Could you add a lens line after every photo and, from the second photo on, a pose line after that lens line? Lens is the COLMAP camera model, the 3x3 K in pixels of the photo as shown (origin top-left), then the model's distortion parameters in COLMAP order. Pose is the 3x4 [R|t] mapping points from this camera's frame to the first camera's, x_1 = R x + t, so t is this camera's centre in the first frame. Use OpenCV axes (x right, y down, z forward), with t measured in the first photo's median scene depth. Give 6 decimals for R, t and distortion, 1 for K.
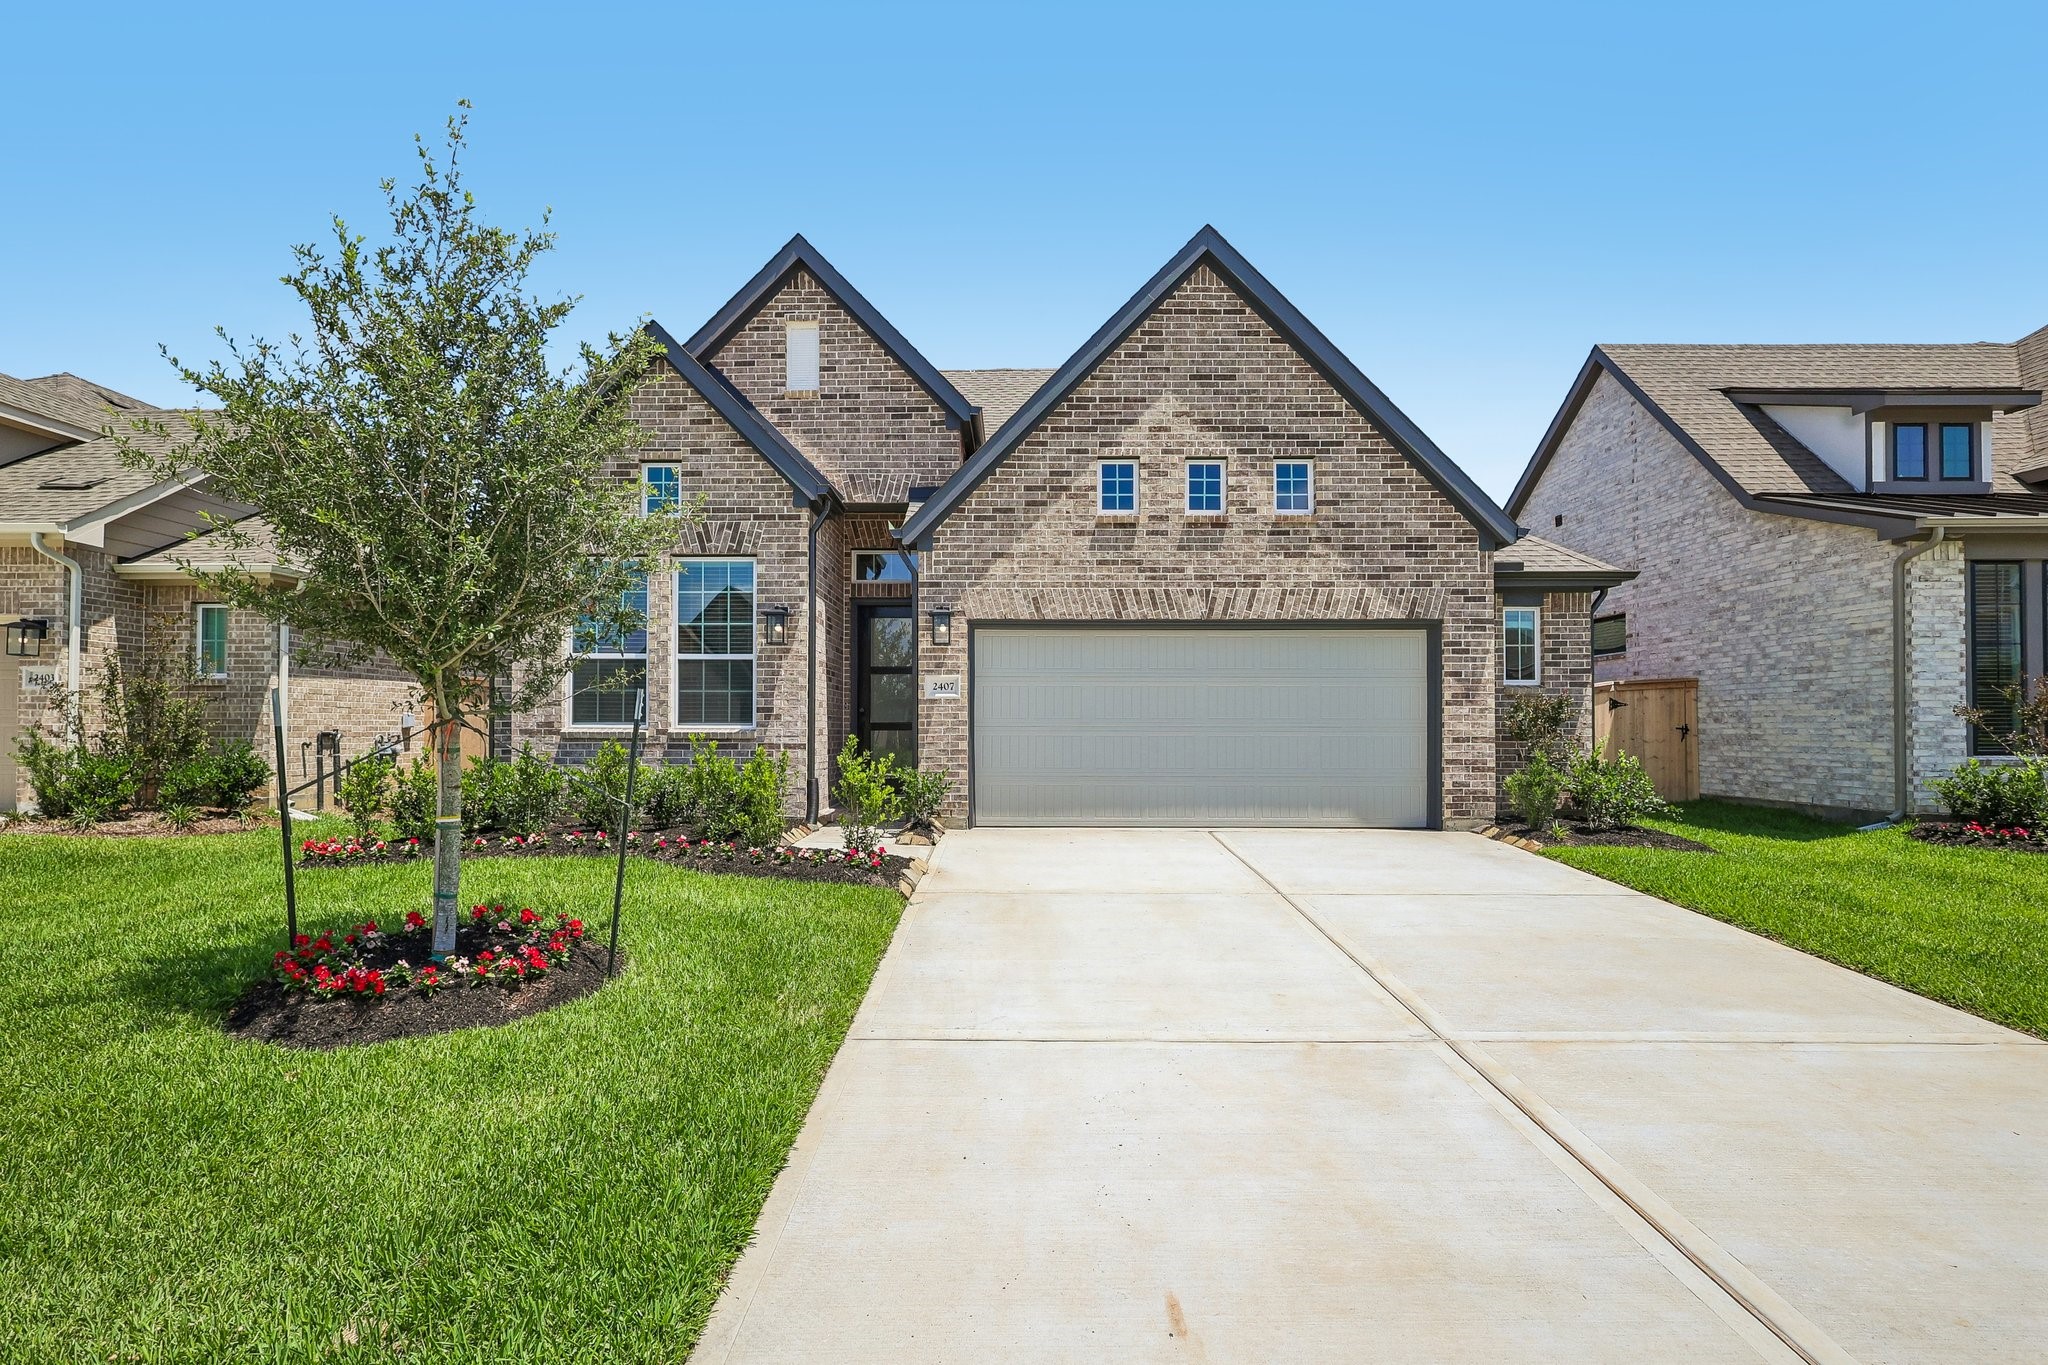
lens RADIAL K [[958.5, 0, 990.1], [0, 958.5, 659.2], [0, 0, 1]] dist [-0.001167, 0.000438]
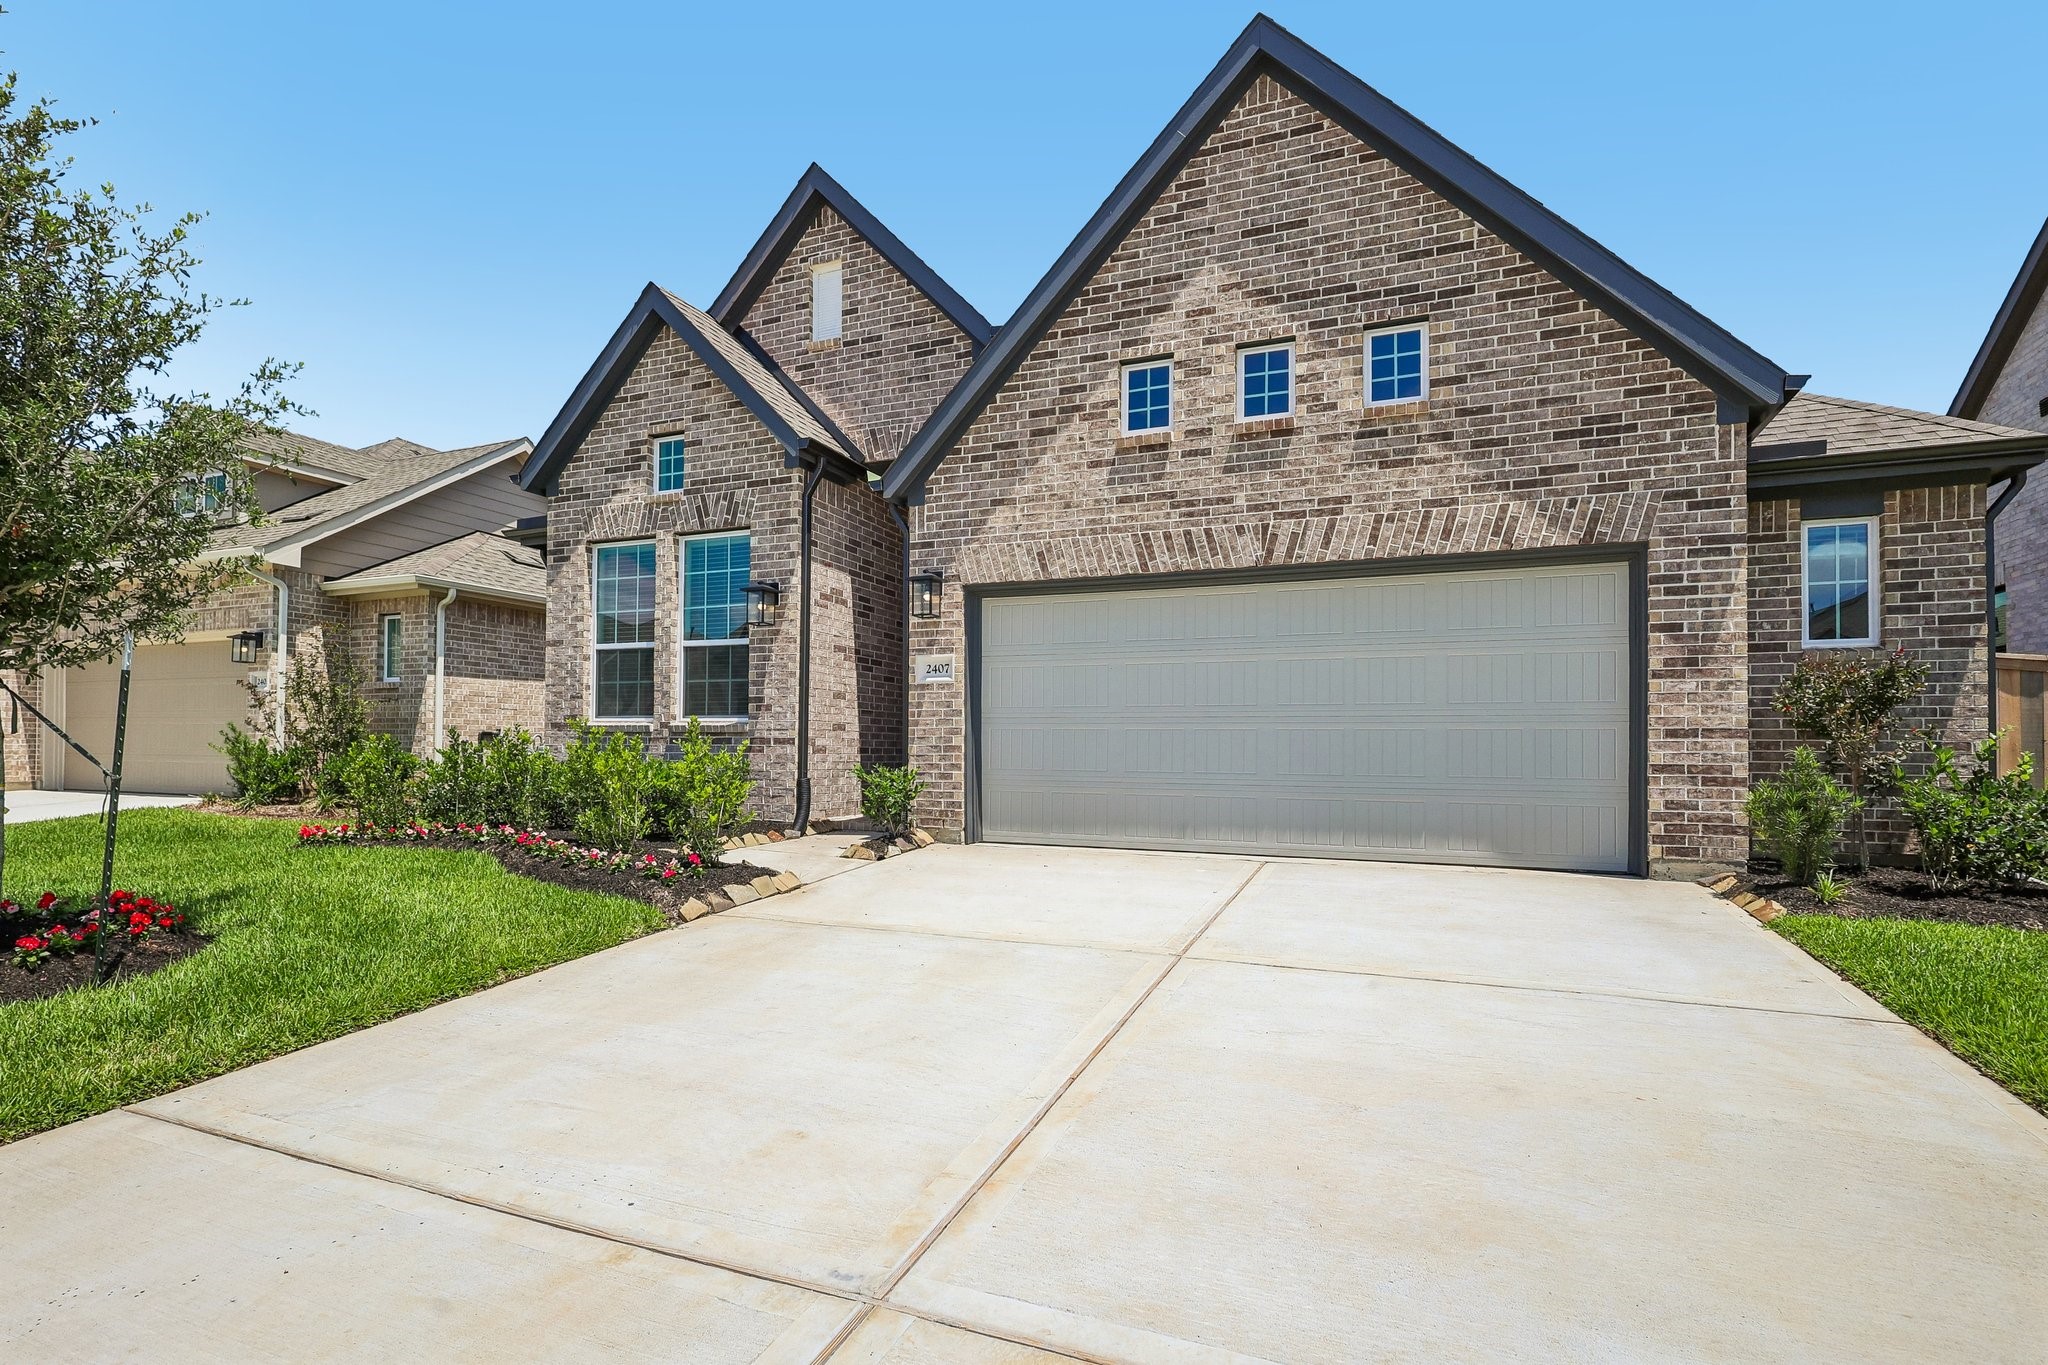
lens RADIAL K [[958.5, 0, 1024.7], [0, 958.5, 689.0], [0, 0, 1]] dist [-0.001167, 0.000438]
pose [[0.929696, -0.016726, -0.367949, 0.318574], [0.018657, 0.999825, 0.001692, 0.045506], [0.367856, -0.008438, 0.929845, 0.264989]]
